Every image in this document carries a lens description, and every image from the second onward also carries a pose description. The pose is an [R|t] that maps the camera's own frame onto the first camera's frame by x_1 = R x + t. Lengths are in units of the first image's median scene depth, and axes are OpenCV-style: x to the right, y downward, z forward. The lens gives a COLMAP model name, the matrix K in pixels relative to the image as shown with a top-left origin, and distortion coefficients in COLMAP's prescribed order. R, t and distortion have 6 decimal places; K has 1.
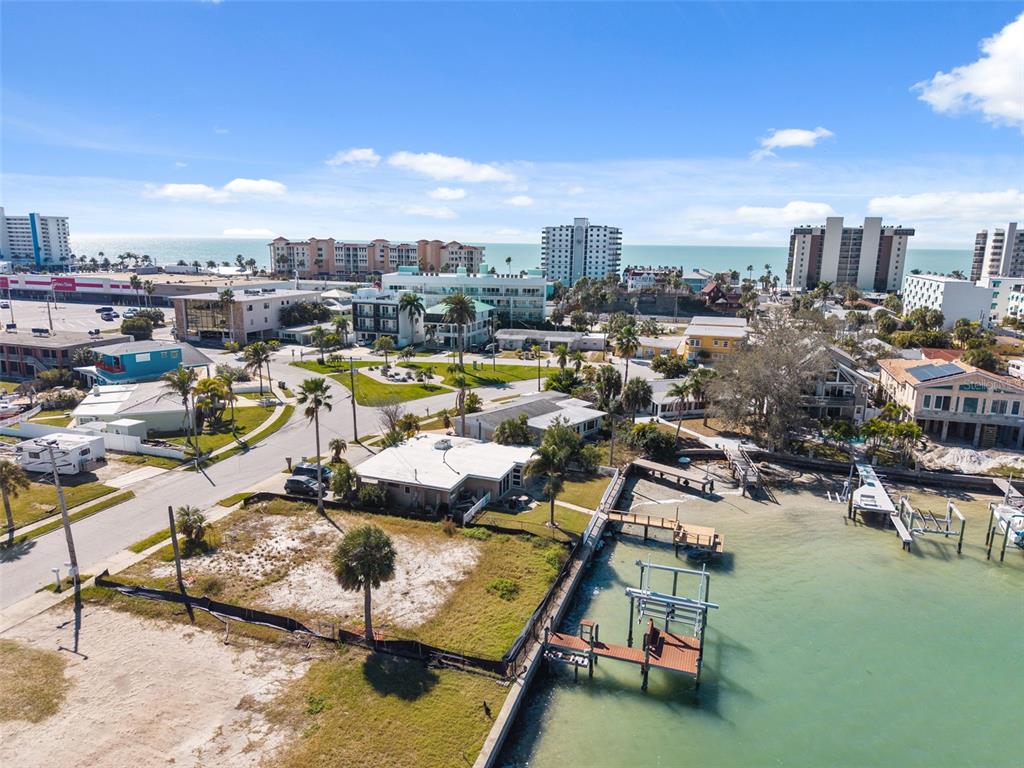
lens RADIAL K [[683.5, 0, 512.0], [0, 683.5, 384.0], [0, 0, 1]] dist [0.038777, -0.045828]
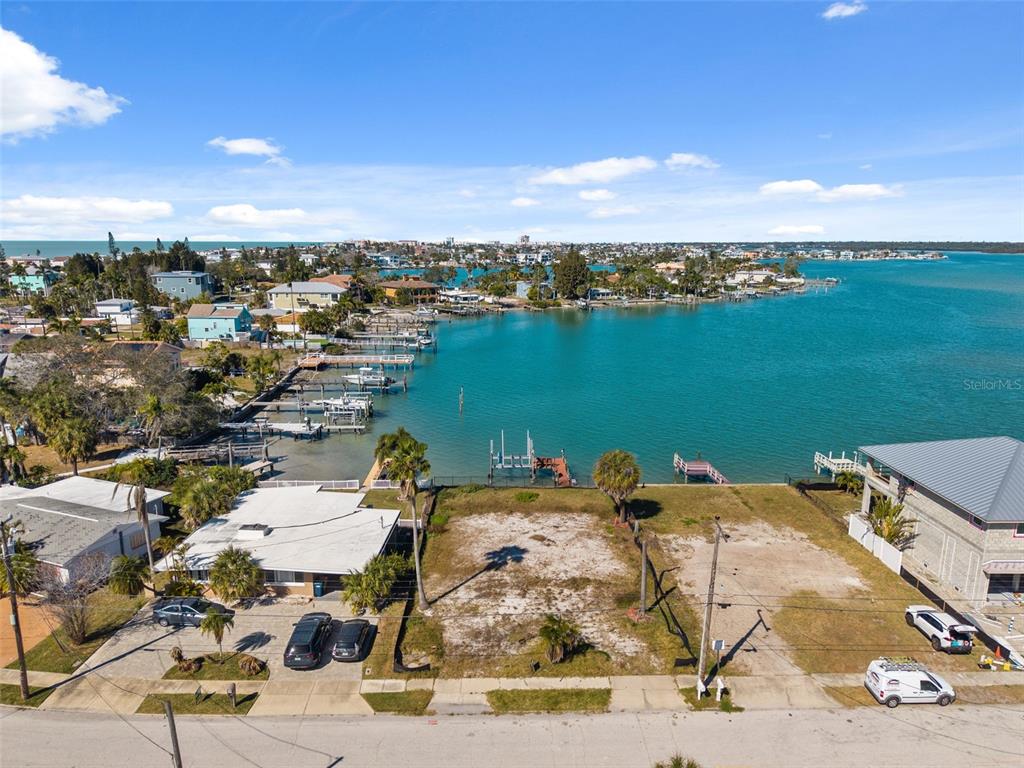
lens RADIAL K [[684.9, 0, 513.2], [0, 684.9, 417.1], [0, 0, 1]] dist [-0.000443, 0.002144]
pose [[-0.335971, -0.255030, 0.906688, -0.739913], [0.181880, 0.926959, 0.328127, -0.188846], [-0.924145, 0.275149, -0.265047, 0.818580]]
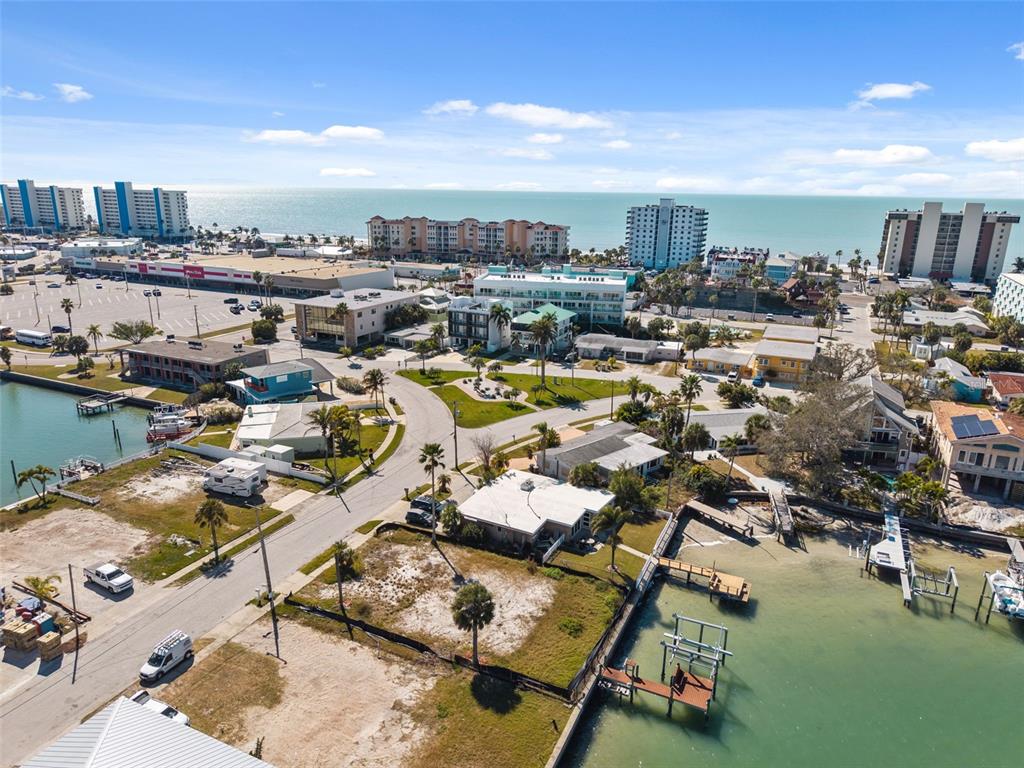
lens RADIAL K [[685.4, 0, 512.0], [0, 685.4, 384.0], [0, 0, 1]] dist [0.027085, -0.028244]
pose [[0.992595, 0.032721, -0.116982, 0.008724], [-0.024478, 0.997161, 0.071212, -0.165393], [0.118980, -0.067821, 0.990578, -0.196762]]
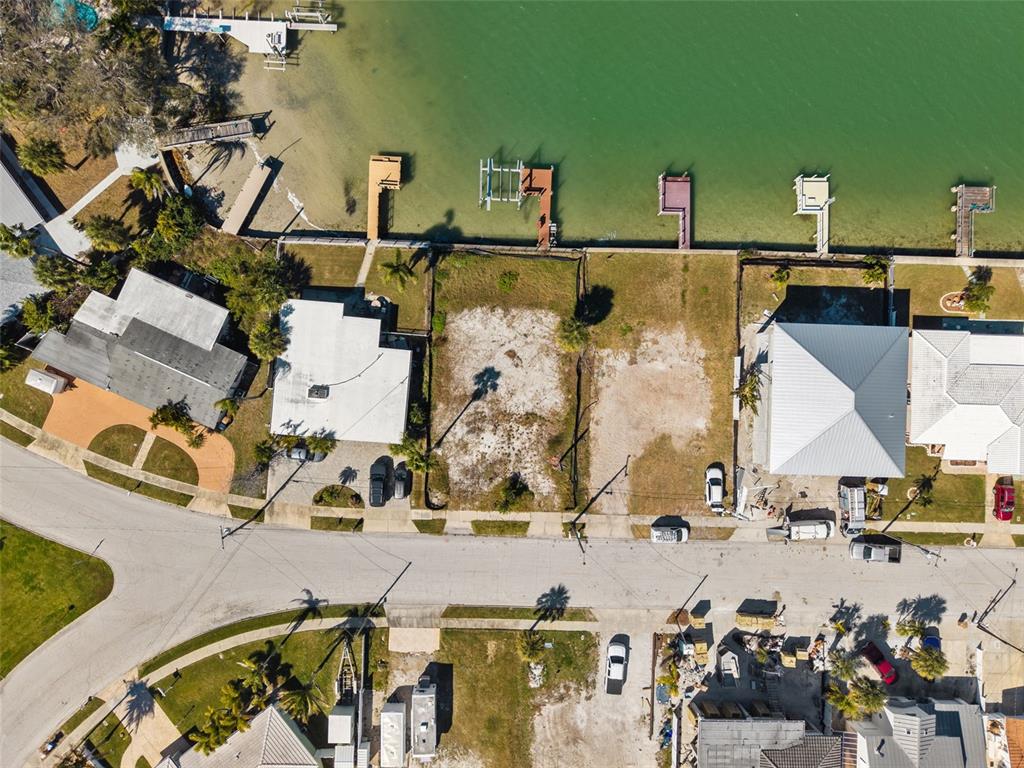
lens RADIAL K [[683.5, 0, 512.0], [0, 683.5, 384.0], [0, 0, 1]] dist [0.038777, -0.045828]
pose [[-0.283379, -0.958811, -0.019449, -0.139179], [0.164381, -0.068543, 0.984013, -0.844553], [-0.944815, 0.275651, 0.177034, 0.461737]]
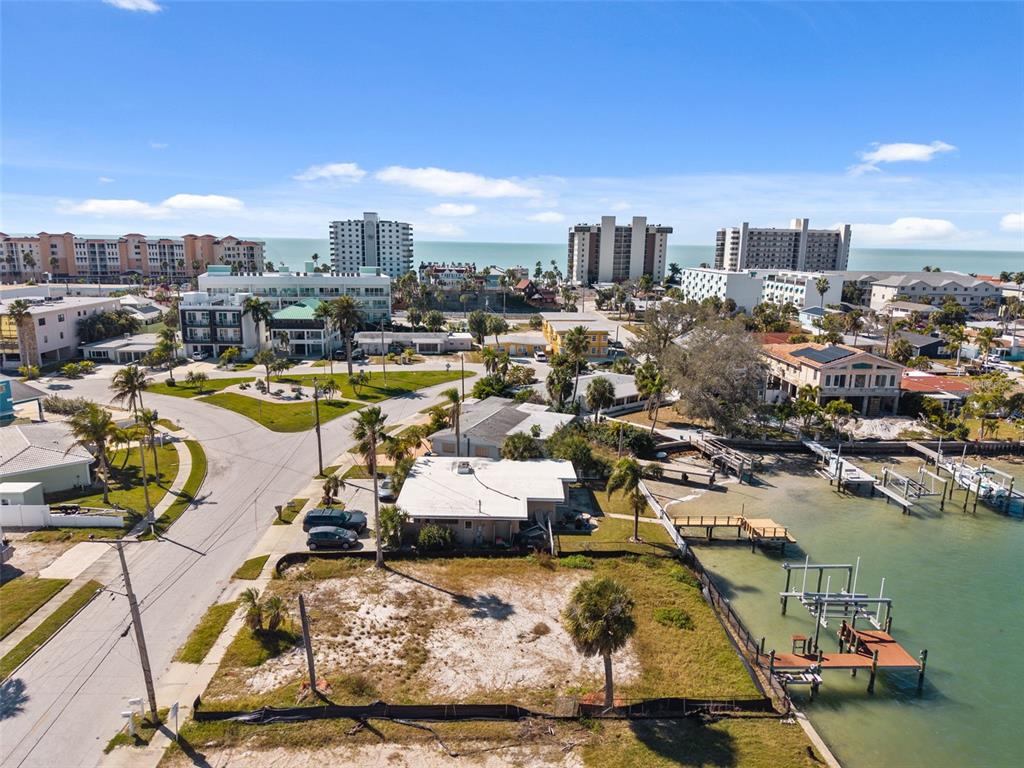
lens RADIAL K [[683.5, 0, 512.0], [0, 683.5, 384.0], [0, 0, 1]] dist [0.038777, -0.045828]
pose [[0.933056, -0.073408, 0.352161, -0.317184], [0.070885, 0.997282, 0.020074, -0.031632], [-0.352677, 0.006232, 0.935724, 0.123799]]
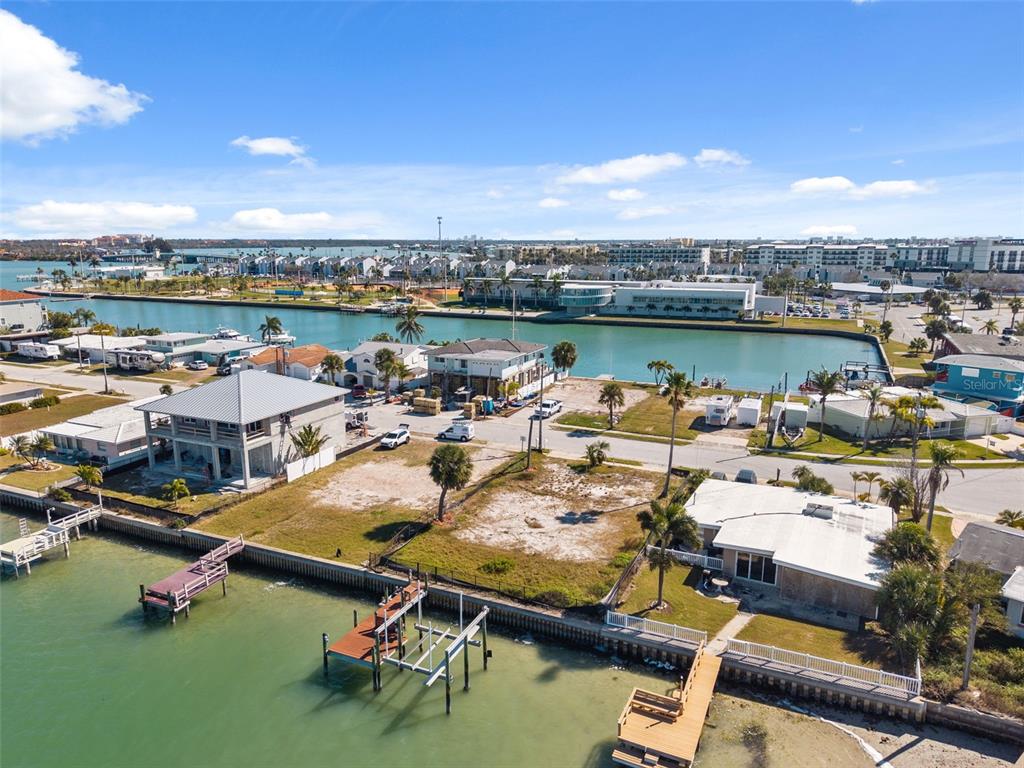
lens RADIAL K [[695.3, 0, 512.0], [0, 695.3, 384.0], [0, 0, 1]] dist [0.071546, -0.094467]
pose [[-0.113990, 0.185086, -0.976089, 0.601170], [-0.204797, 0.957014, 0.205386, -0.120683], [0.972144, 0.223312, -0.071185, 0.629227]]
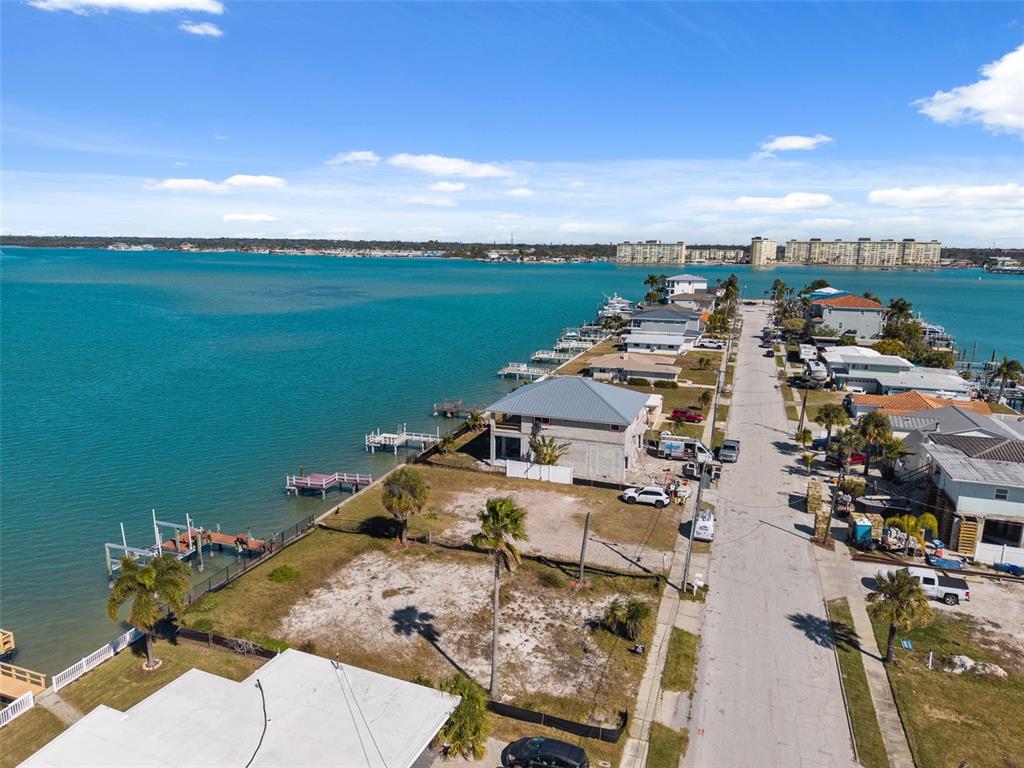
lens RADIAL K [[680.8, 0, 512.0], [0, 680.8, 384.0], [0, 0, 1]] dist [0.036116, -0.035264]
pose [[-0.999519, -0.030039, 0.007661, -0.227250], [-0.024486, 0.916557, 0.399155, -0.256617], [-0.019012, 0.398775, -0.916852, 1.137195]]
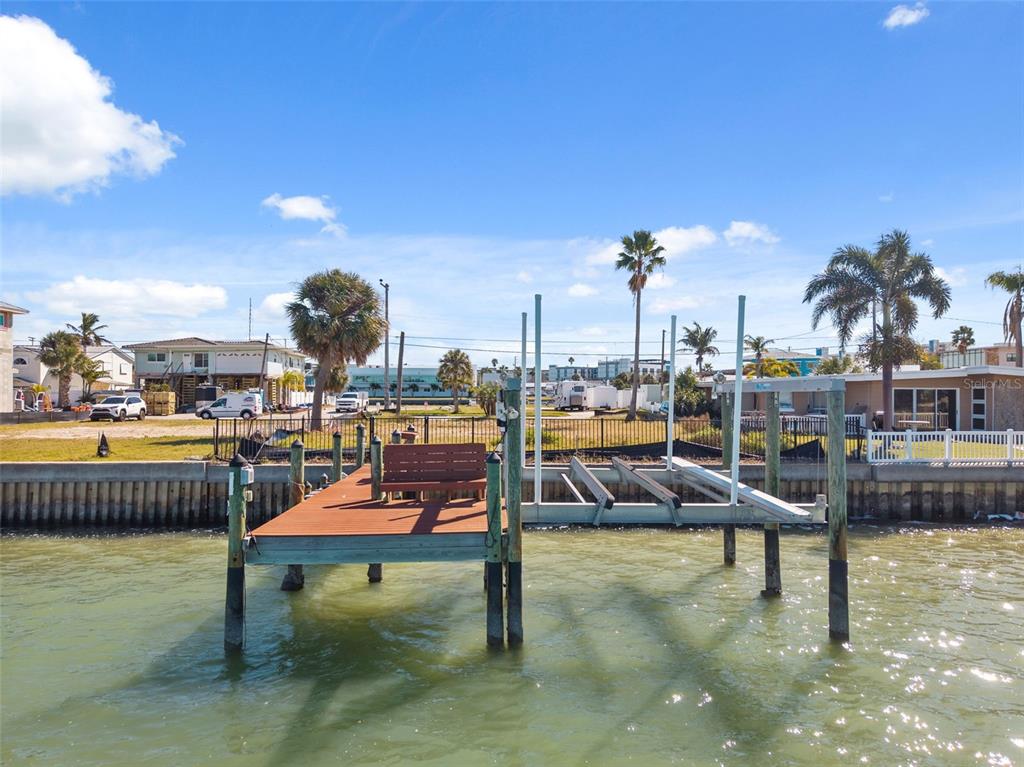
lens RADIAL K [[696.0, 0, 512.0], [0, 696.0, 383.5], [0, 0, 1]] dist [0.035673, -0.040389]
pose [[0.355723, -0.024854, -0.934261, 0.266654], [-0.188273, 0.977247, -0.097683, 0.187166], [0.915431, 0.210644, 0.342950, 0.495043]]
